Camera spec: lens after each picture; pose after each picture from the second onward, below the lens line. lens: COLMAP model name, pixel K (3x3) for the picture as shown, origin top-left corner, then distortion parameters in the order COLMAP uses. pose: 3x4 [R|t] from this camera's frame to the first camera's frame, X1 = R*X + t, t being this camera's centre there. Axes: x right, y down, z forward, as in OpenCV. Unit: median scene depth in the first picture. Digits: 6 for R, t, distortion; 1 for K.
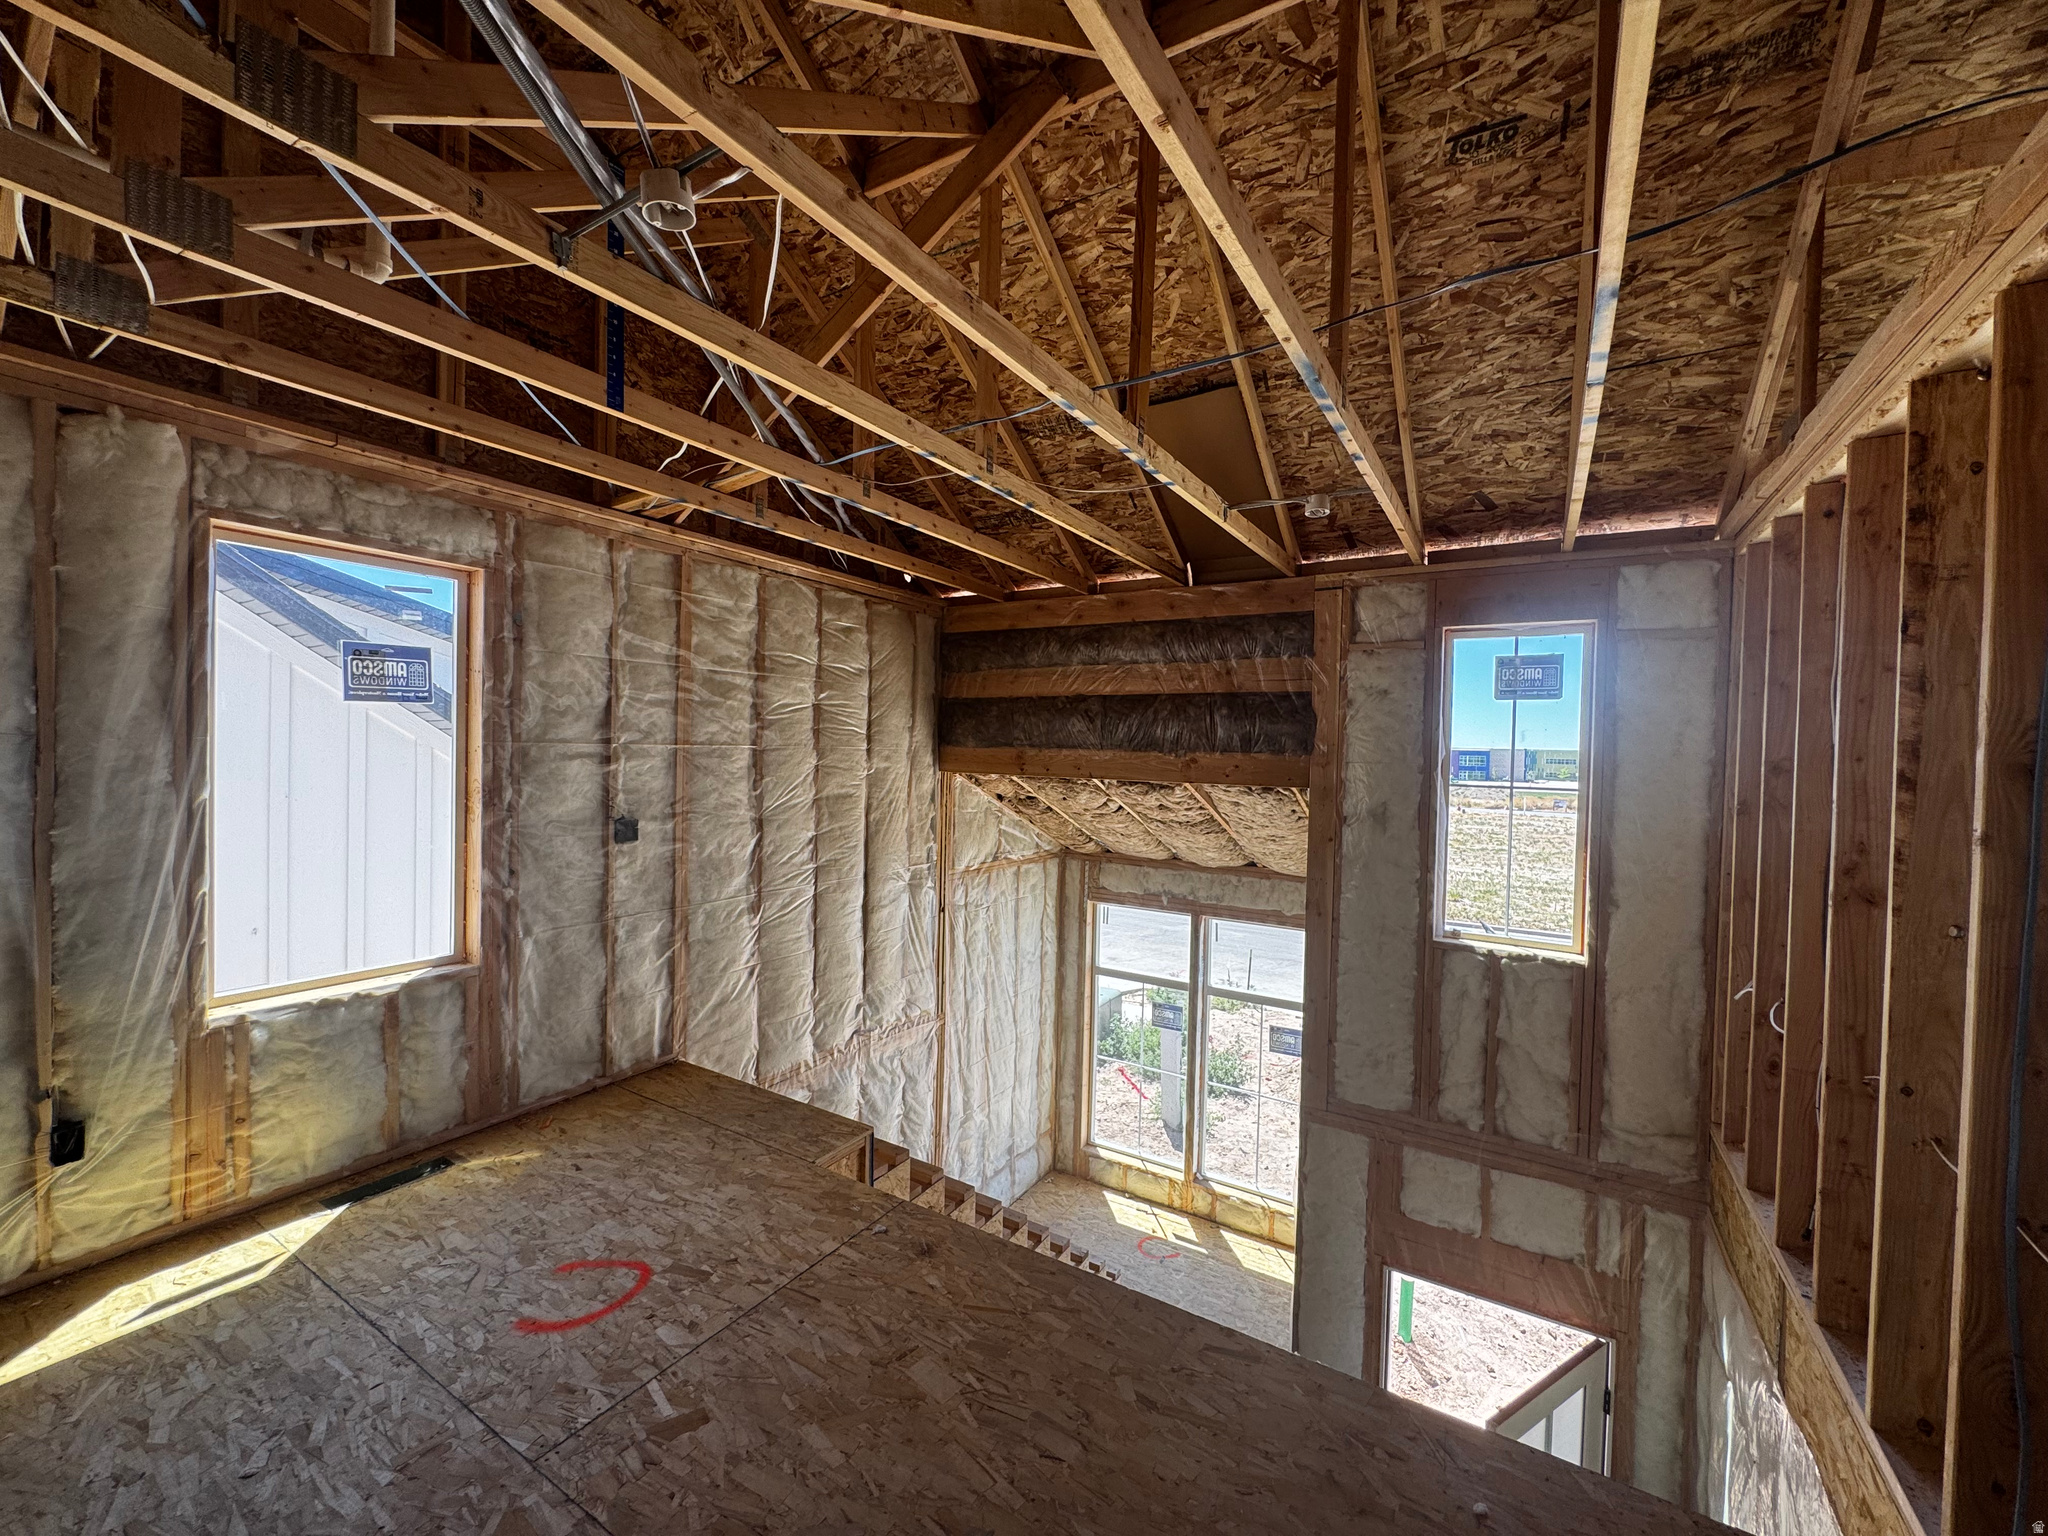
lens RADIAL K [[822.0, 0, 1028.7], [0, 822.0, 767.4], [0, 0, 1]] dist [-0.000077, -0.000447]
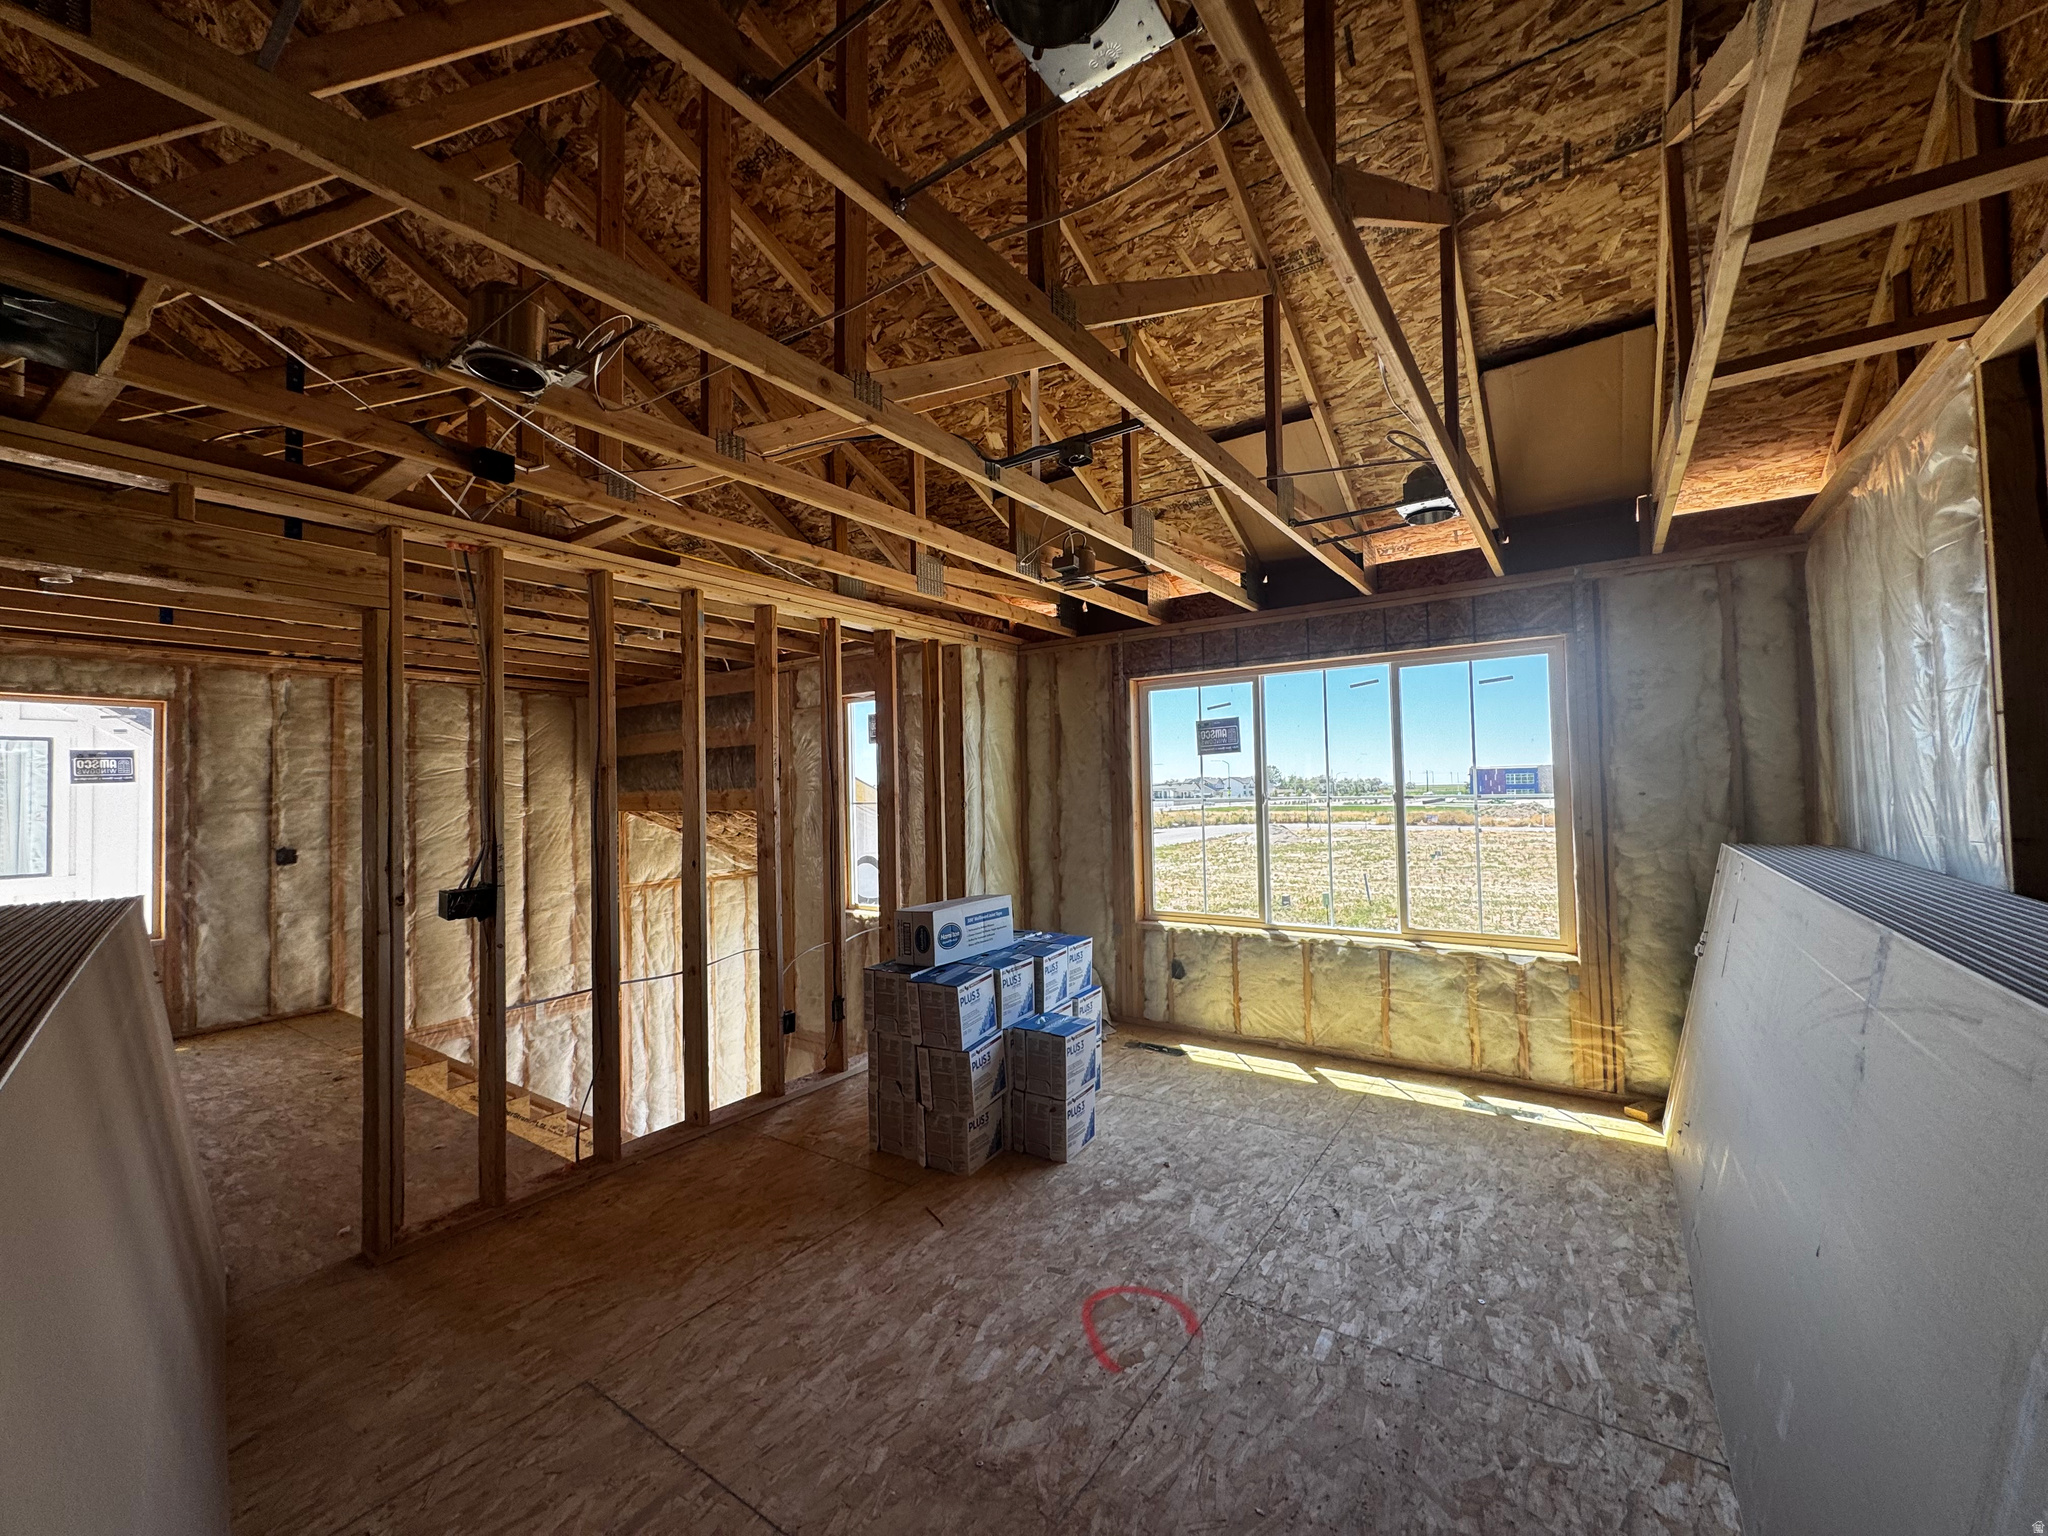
lens RADIAL K [[822.0, 0, 1021.2], [0, 822.0, 767.3], [0, 0, 1]] dist [-0.000077, -0.000447]
pose [[0.997685, -0.041131, -0.054154, 1.006722], [0.038708, 0.998234, -0.045070, 0.031400], [0.055912, 0.042869, 0.997515, -0.493704]]
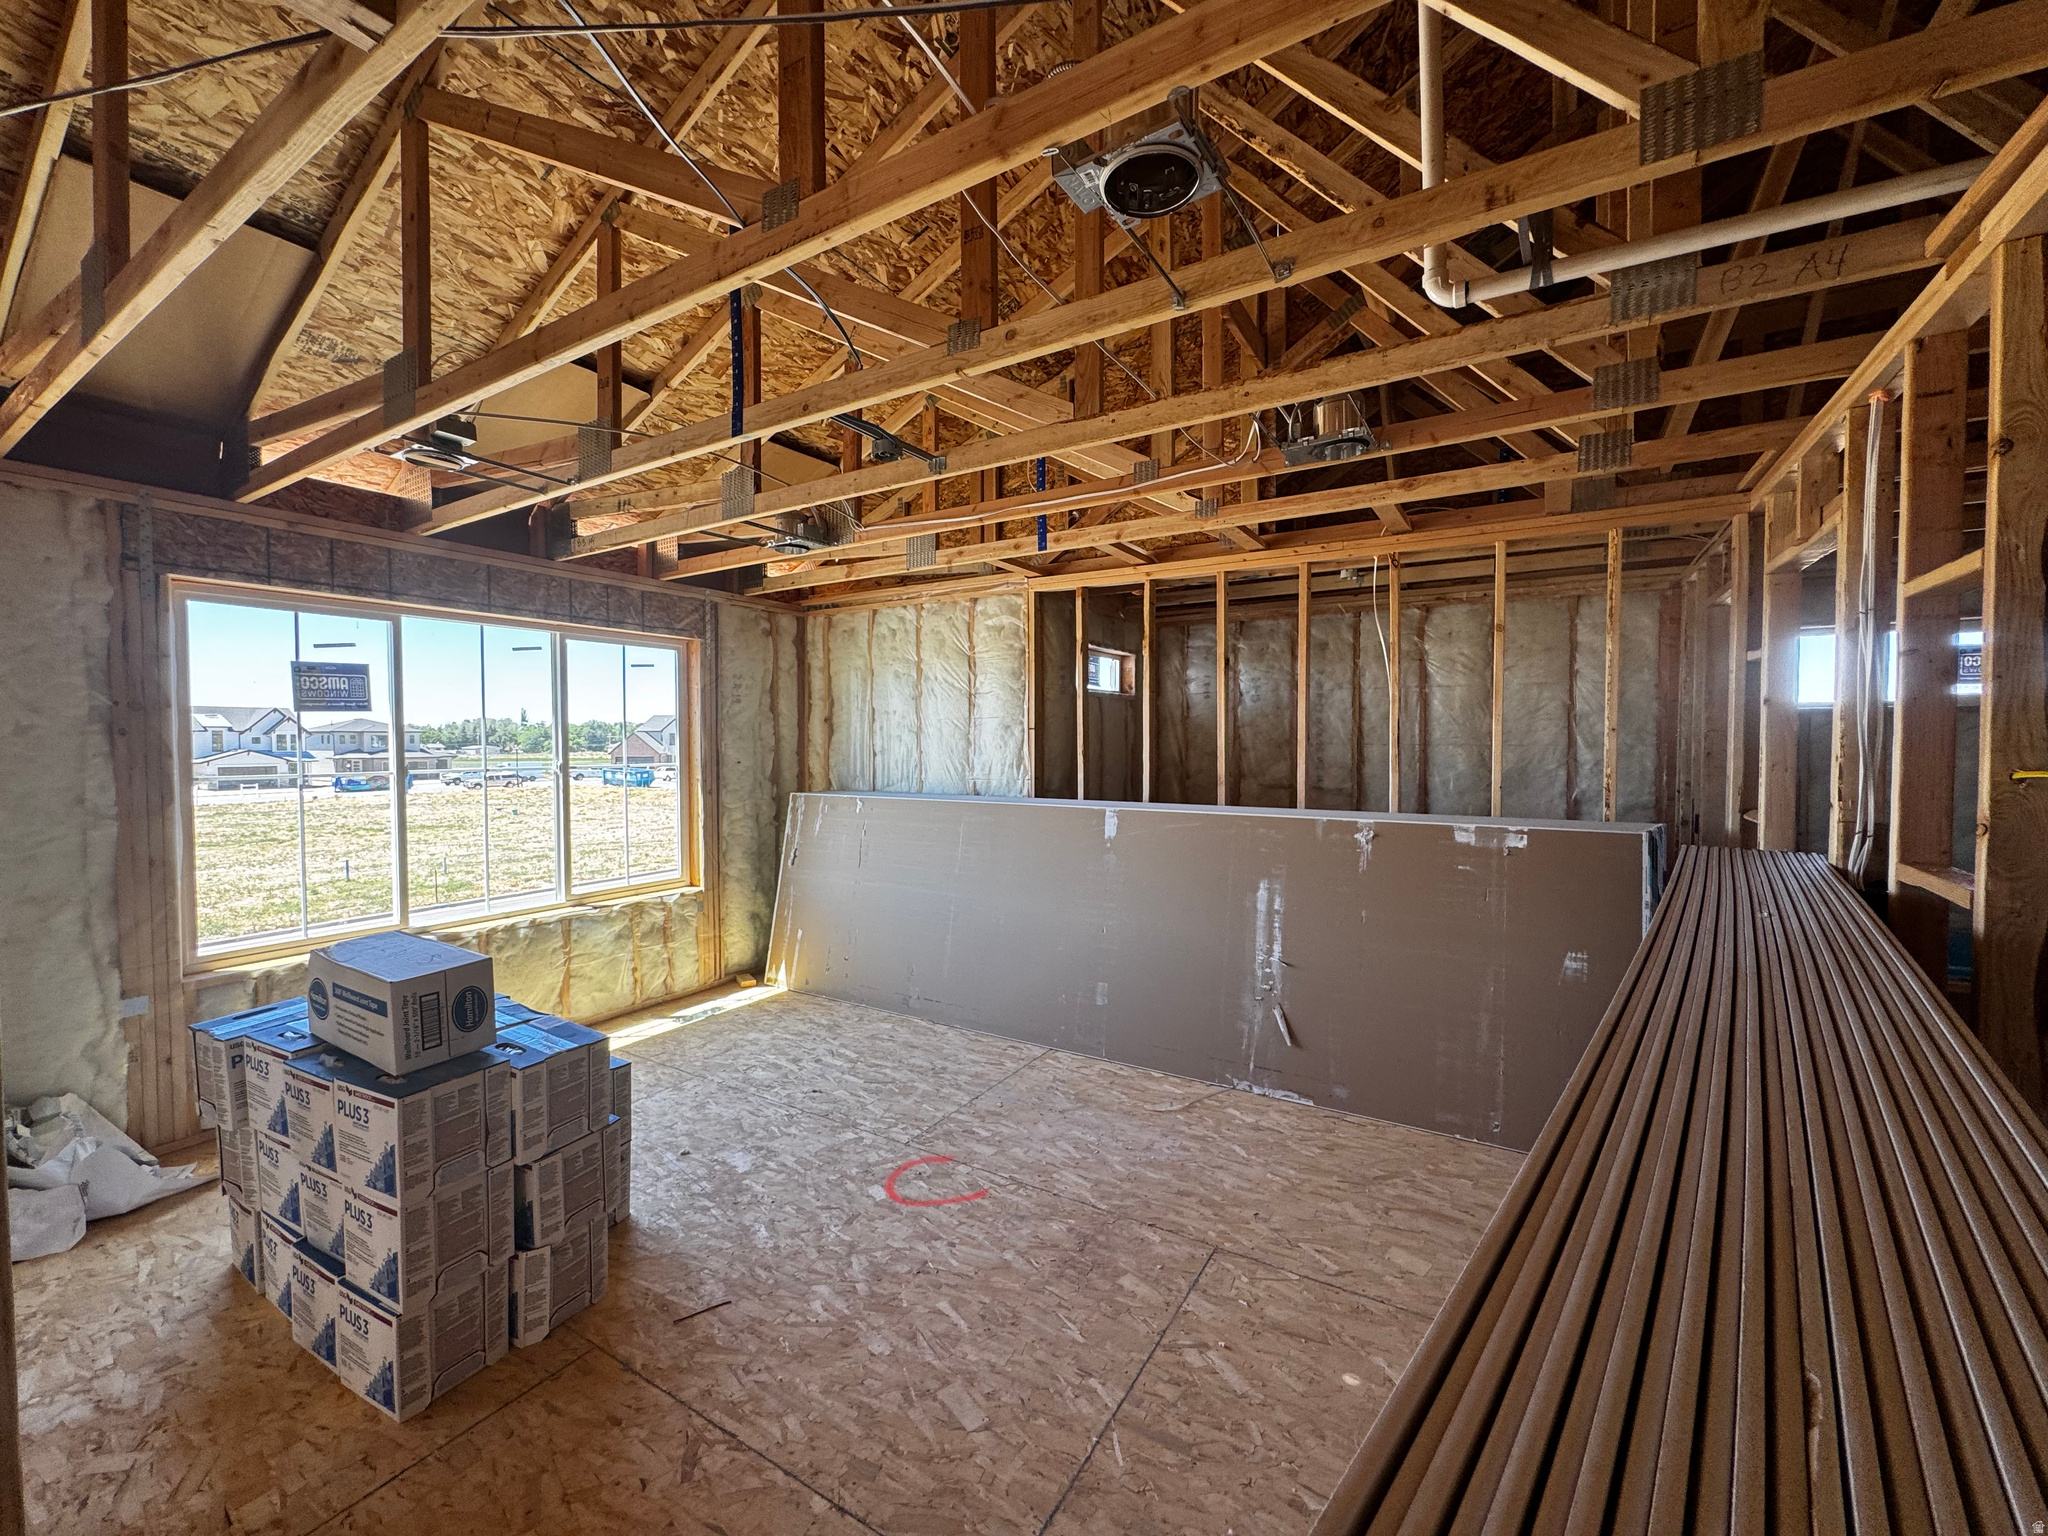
lens RADIAL K [[822.0, 0, 1025.0], [0, 822.0, 768.4], [0, 0, 1]] dist [-0.000077, -0.000447]
pose [[-0.004011, -0.052905, 0.998591, -3.483779], [0.017188, 0.998448, 0.052967, -0.217223], [-0.999844, 0.017377, -0.003095, 2.909918]]
